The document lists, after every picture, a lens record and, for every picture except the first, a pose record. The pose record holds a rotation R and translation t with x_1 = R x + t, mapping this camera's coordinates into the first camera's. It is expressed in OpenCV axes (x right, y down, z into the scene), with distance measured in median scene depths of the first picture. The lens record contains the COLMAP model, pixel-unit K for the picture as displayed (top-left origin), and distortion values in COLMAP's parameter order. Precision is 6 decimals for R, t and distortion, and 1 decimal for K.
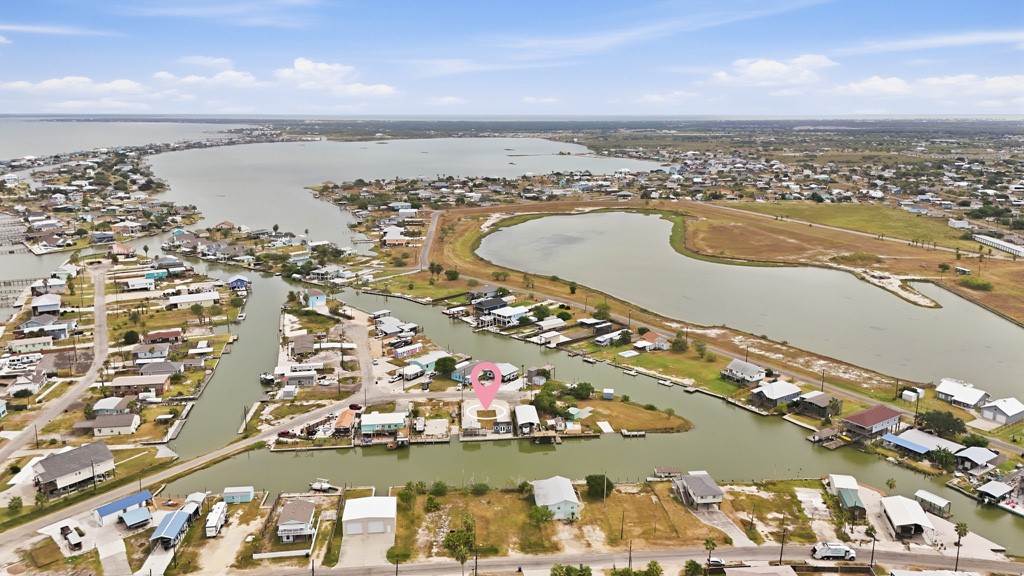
lens RADIAL K [[752.8, 0, 509.3], [0, 752.8, 287.9], [0, 0, 1]] dist [0.090286, -0.114951]
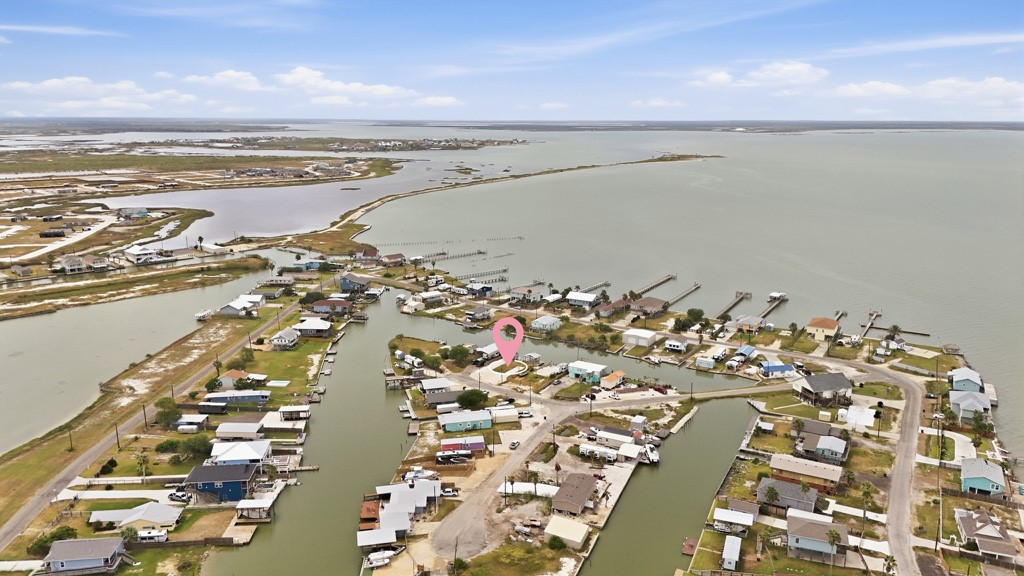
lens RADIAL K [[765.0, 0, 514.5], [0, 765.0, 234.7], [0, 0, 1]] dist [0.041784, -0.005173]
pose [[-0.803967, -0.094579, 0.587105, -0.608639], [0.131949, 0.934291, 0.331196, -0.355540], [-0.579851, 0.343738, -0.738659, 1.488855]]
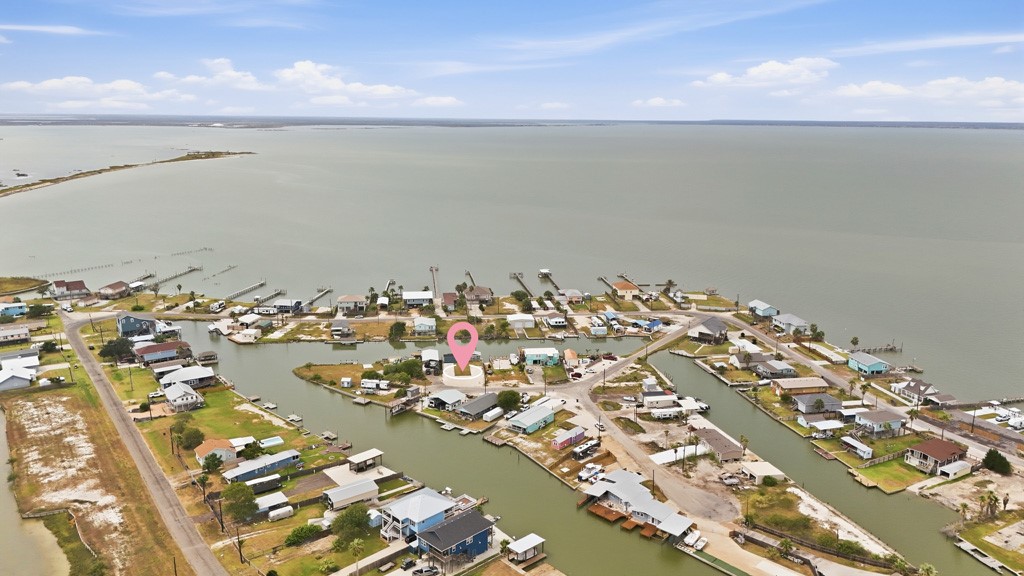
lens RADIAL K [[752.8, 0, 509.3], [0, 752.8, 287.9], [0, 0, 1]] dist [0.090286, -0.114951]
pose [[-0.999209, -0.001032, -0.039759, -0.047143], [-0.018394, 0.898324, 0.438947, -0.385591], [0.035264, 0.439331, -0.897633, 1.643599]]
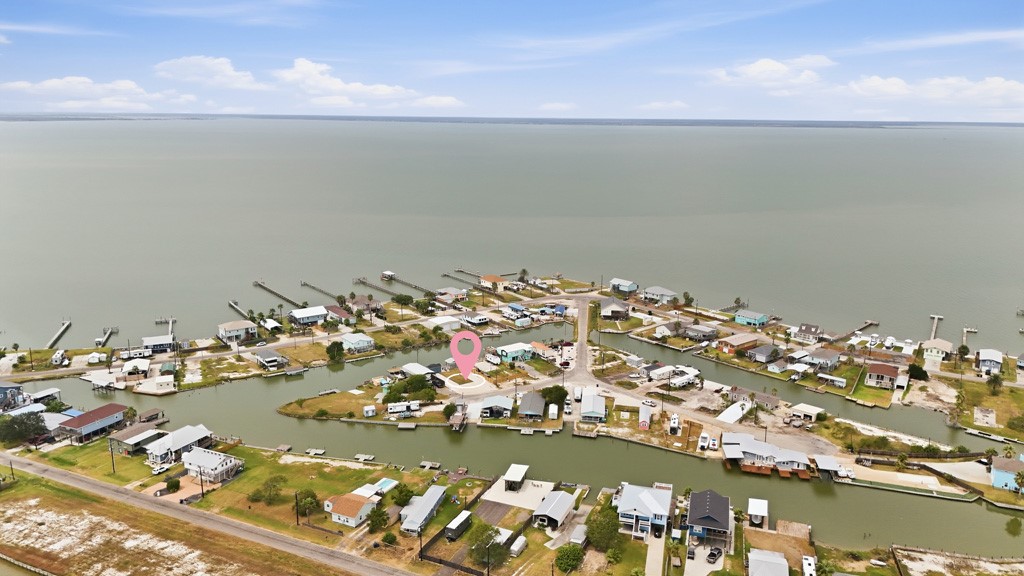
lens RADIAL K [[748.2, 0, 512.0], [0, 748.2, 288.0], [0, 0, 1]] dist [0.074812, -0.080541]
pose [[-0.852957, 0.108853, -0.510505, 0.384715], [-0.129271, 0.903496, 0.408637, -0.356948], [0.505721, 0.414543, -0.756572, 1.512974]]
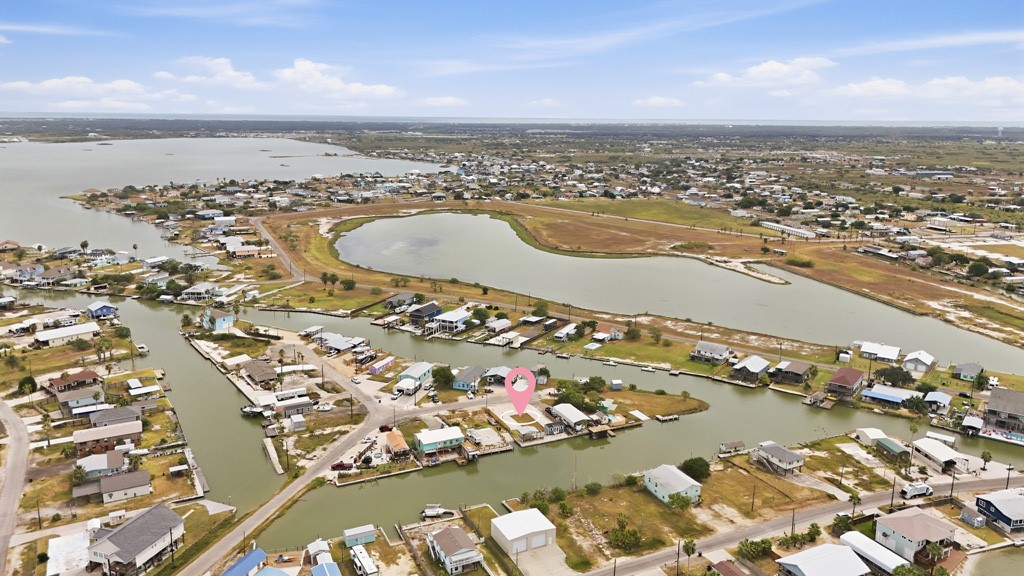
lens RADIAL K [[752.8, 0, 509.3], [0, 752.8, 287.9], [0, 0, 1]] dist [0.090286, -0.114951]
pose [[0.938174, -0.068658, 0.339287, -0.305885], [0.069186, 0.997548, 0.010554, -0.012714], [-0.339179, 0.013573, 0.940624, 0.055342]]
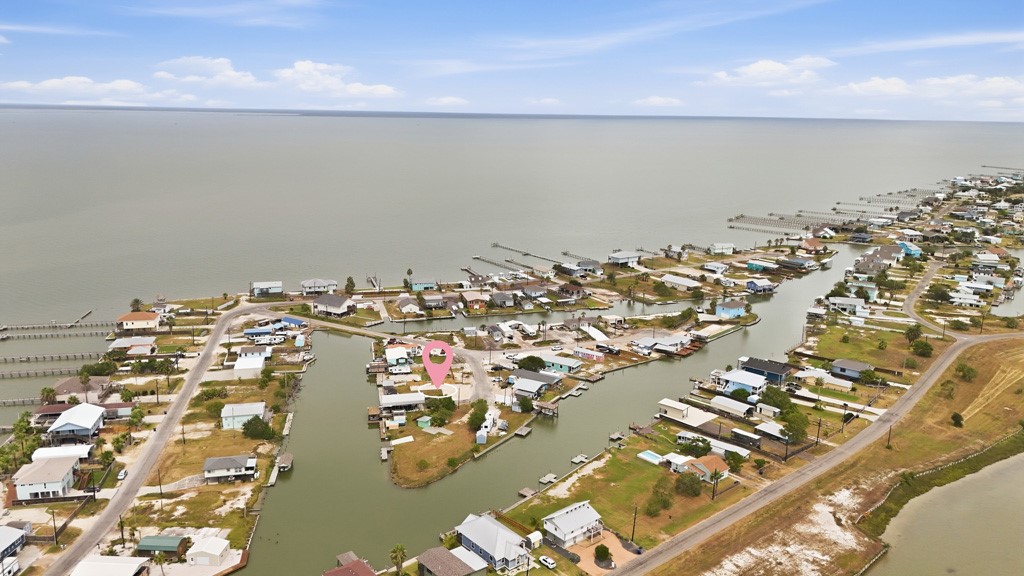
lens RADIAL K [[752.8, 0, 509.3], [0, 752.8, 287.9], [0, 0, 1]] dist [0.090286, -0.114951]
pose [[0.111755, 0.230488, -0.966637, 0.806441], [-0.240175, 0.950157, 0.198791, -0.175027], [0.964275, 0.209946, 0.161542, 0.740883]]
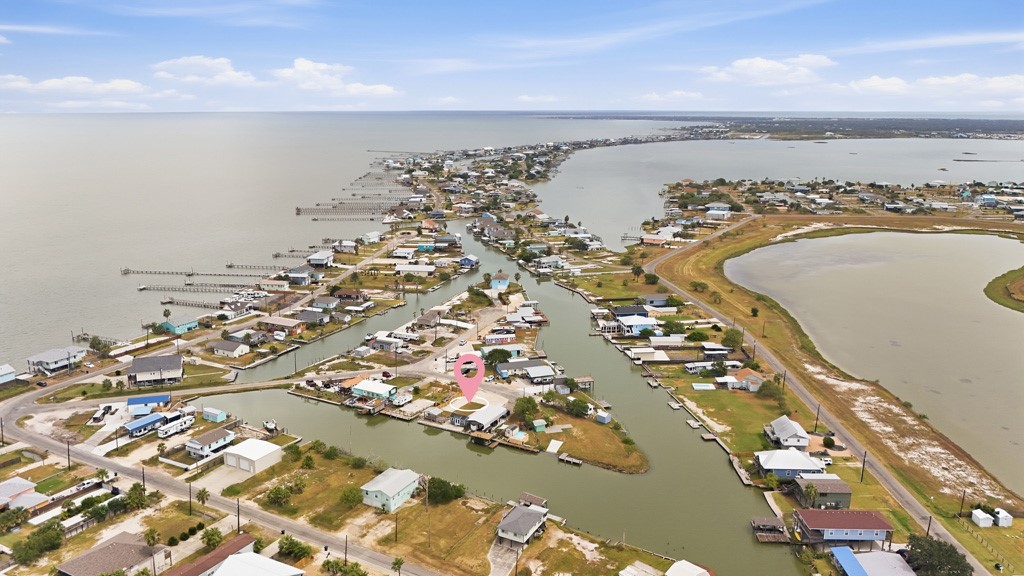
lens RADIAL K [[752.8, 0, 509.3], [0, 752.8, 287.9], [0, 0, 1]] dist [0.090286, -0.114951]
pose [[0.821002, 0.135579, -0.554594, 0.453821], [-0.133872, 0.990028, 0.043849, -0.034936], [0.555008, 0.038245, 0.830965, 0.144815]]
